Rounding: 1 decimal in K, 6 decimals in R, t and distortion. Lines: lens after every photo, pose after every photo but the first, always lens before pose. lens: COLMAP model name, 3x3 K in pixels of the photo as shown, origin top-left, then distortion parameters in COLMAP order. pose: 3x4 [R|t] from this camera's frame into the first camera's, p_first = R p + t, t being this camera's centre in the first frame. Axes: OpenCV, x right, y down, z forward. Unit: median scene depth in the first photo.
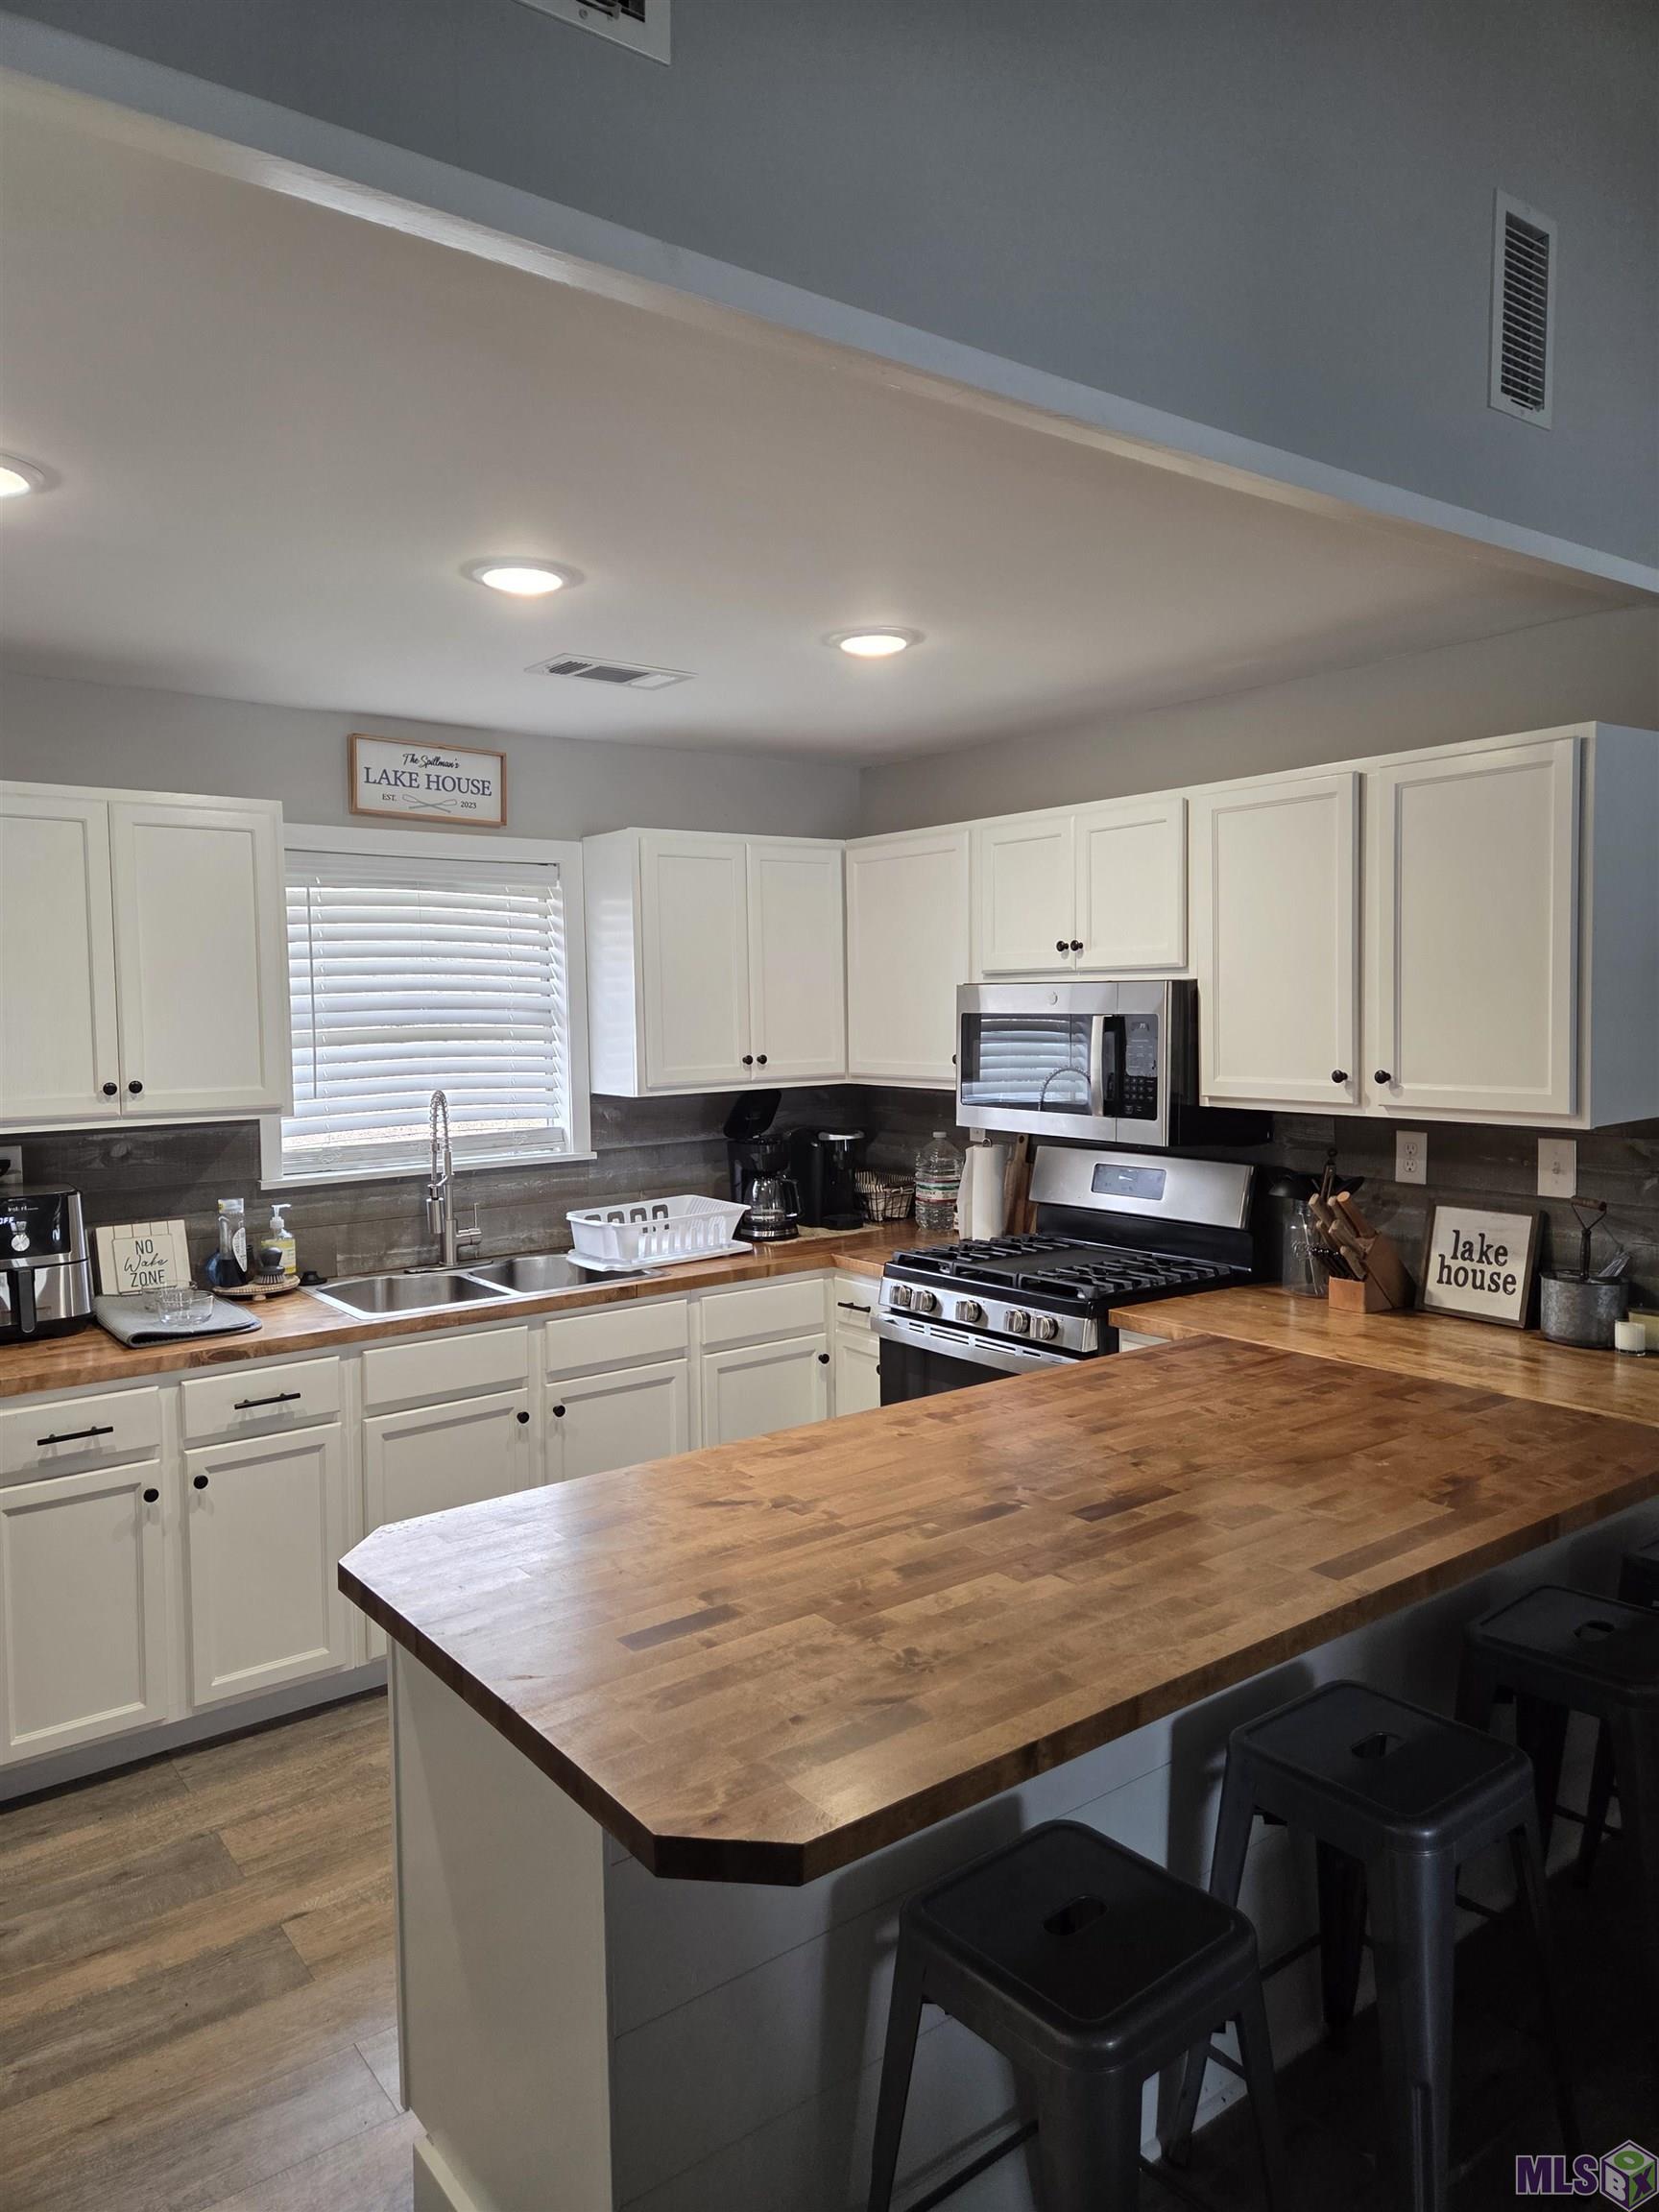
lens RADIAL K [[1479.6, 0, 840.3], [0, 1479.6, 1096.5], [0, 0, 1]] dist [0.093664, -0.087516]
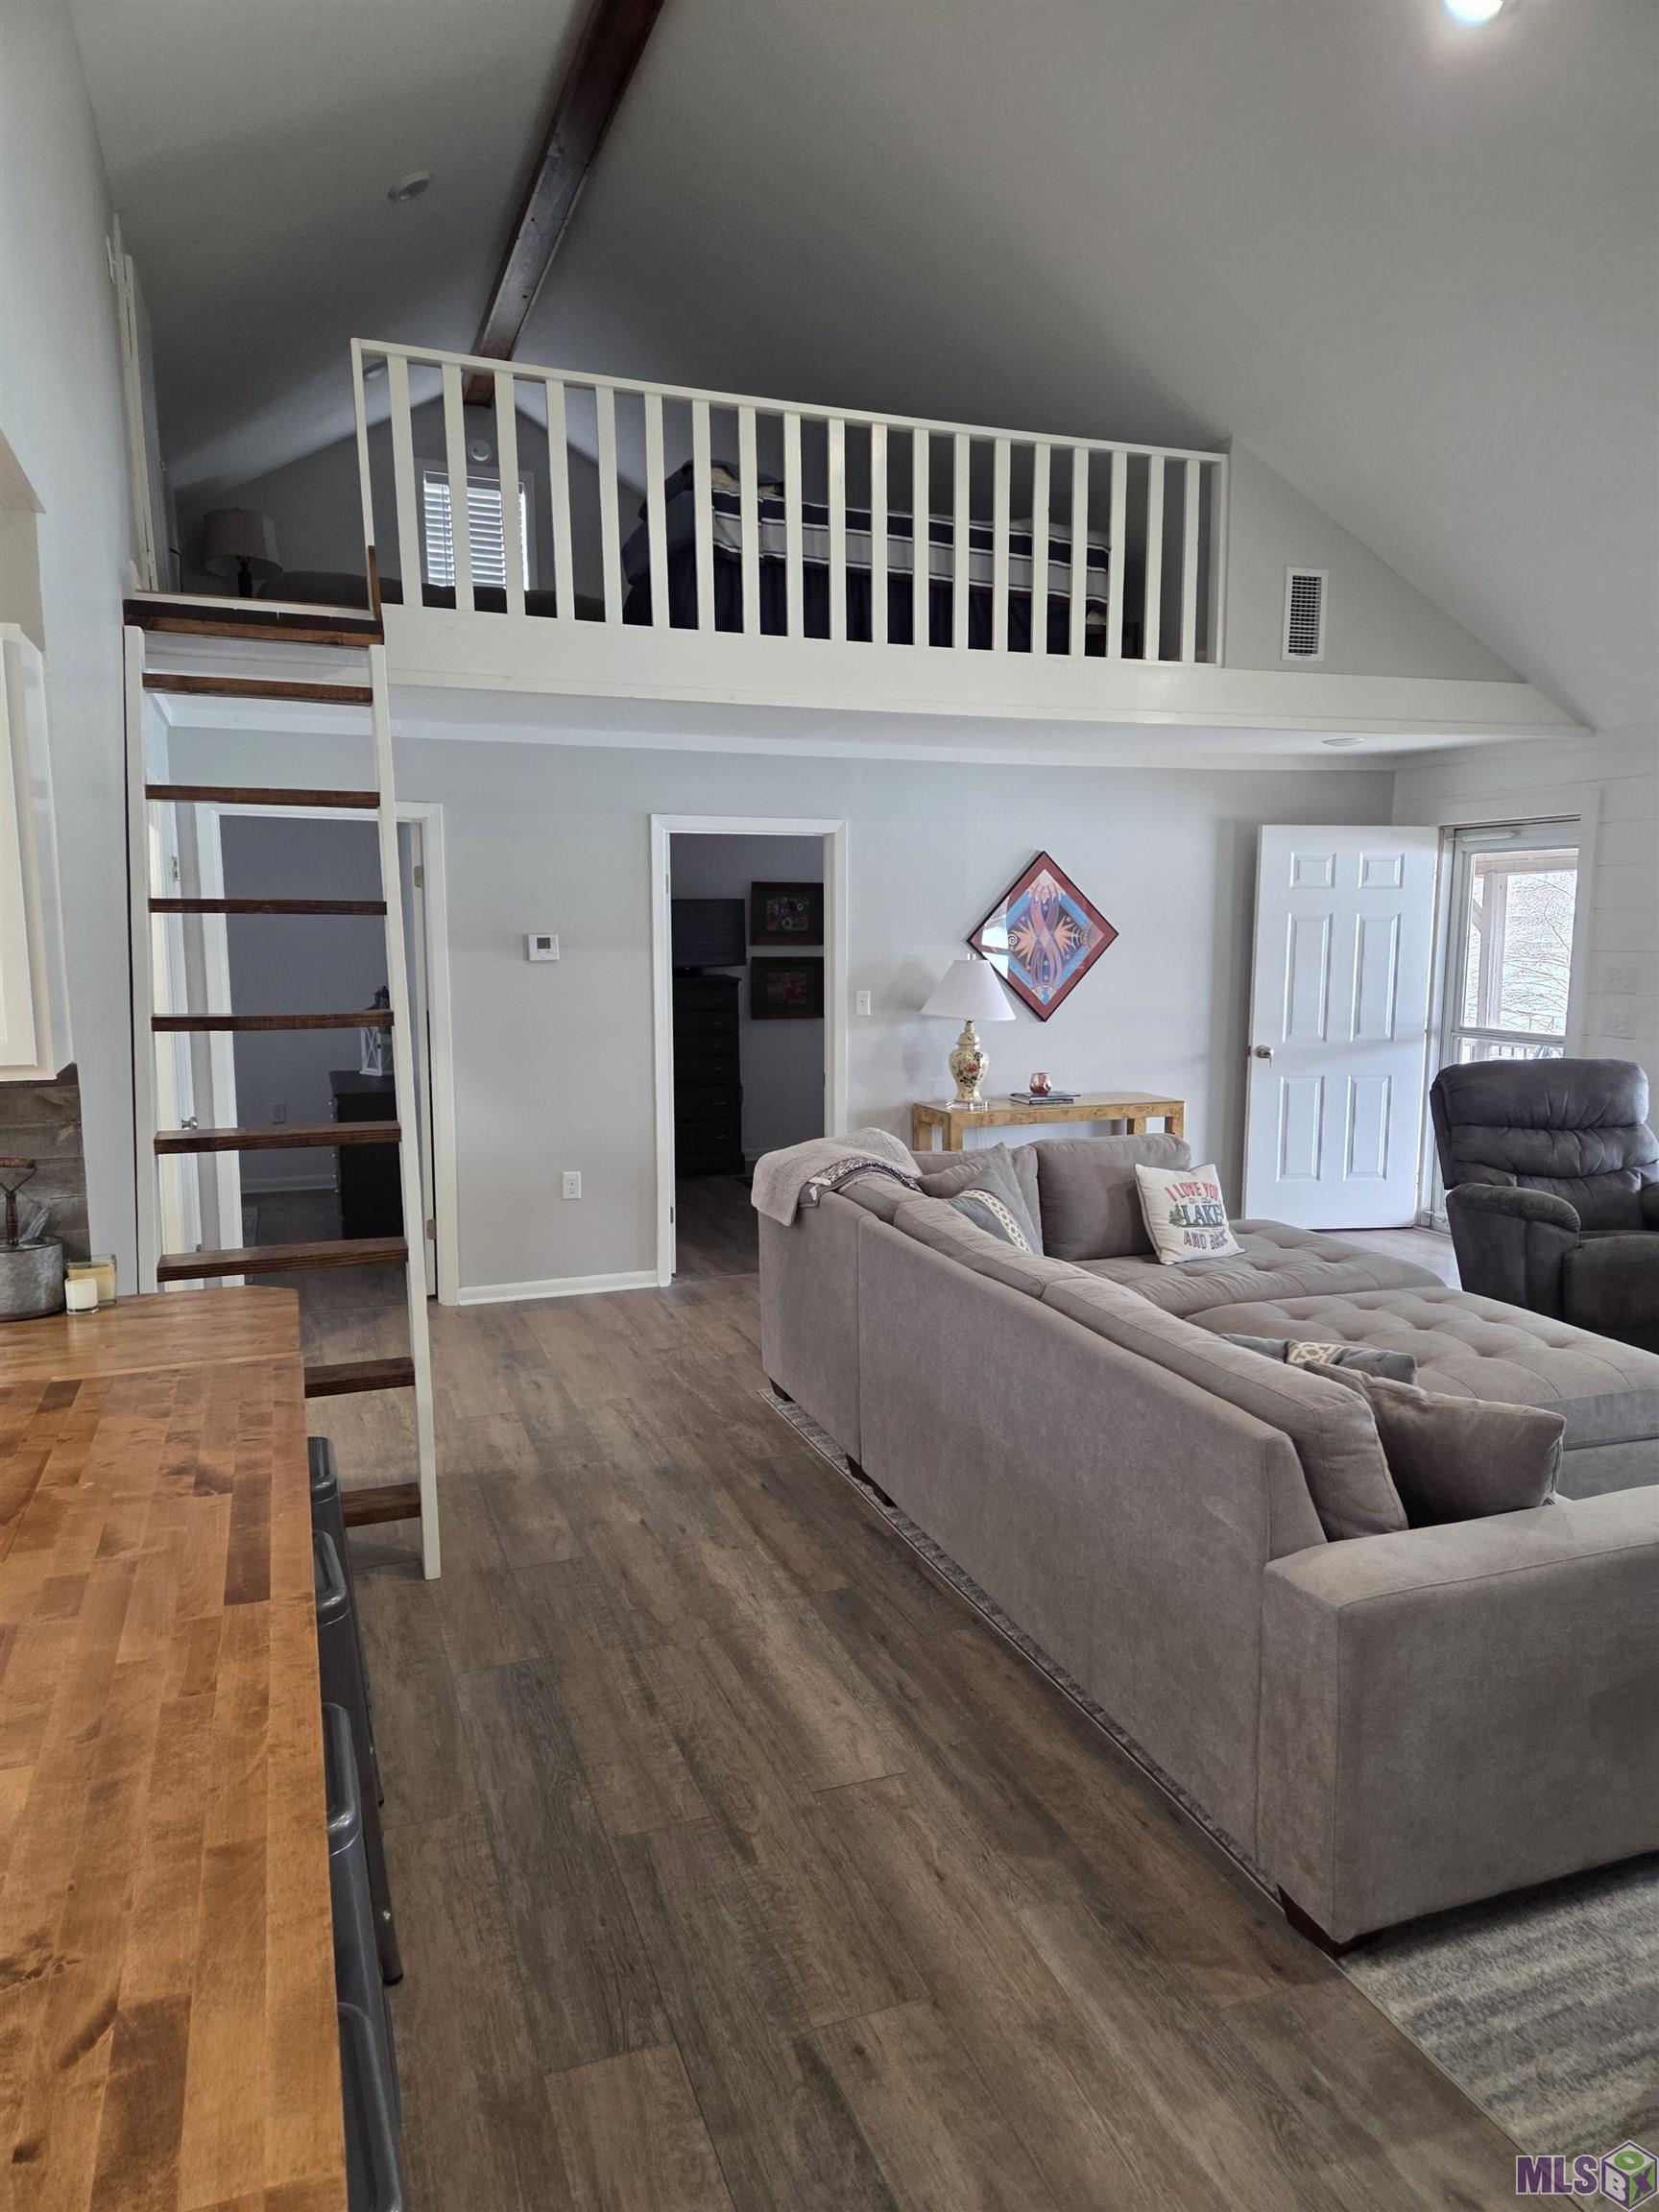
lens RADIAL K [[1479.6, 0, 840.3], [0, 1479.6, 1096.5], [0, 0, 1]] dist [0.093664, -0.087516]
pose [[0.280863, -0.093081, 0.955223, -0.337470], [0.059623, 0.995056, 0.079431, -0.017160], [-0.957894, 0.034644, 0.285025, 0.368602]]
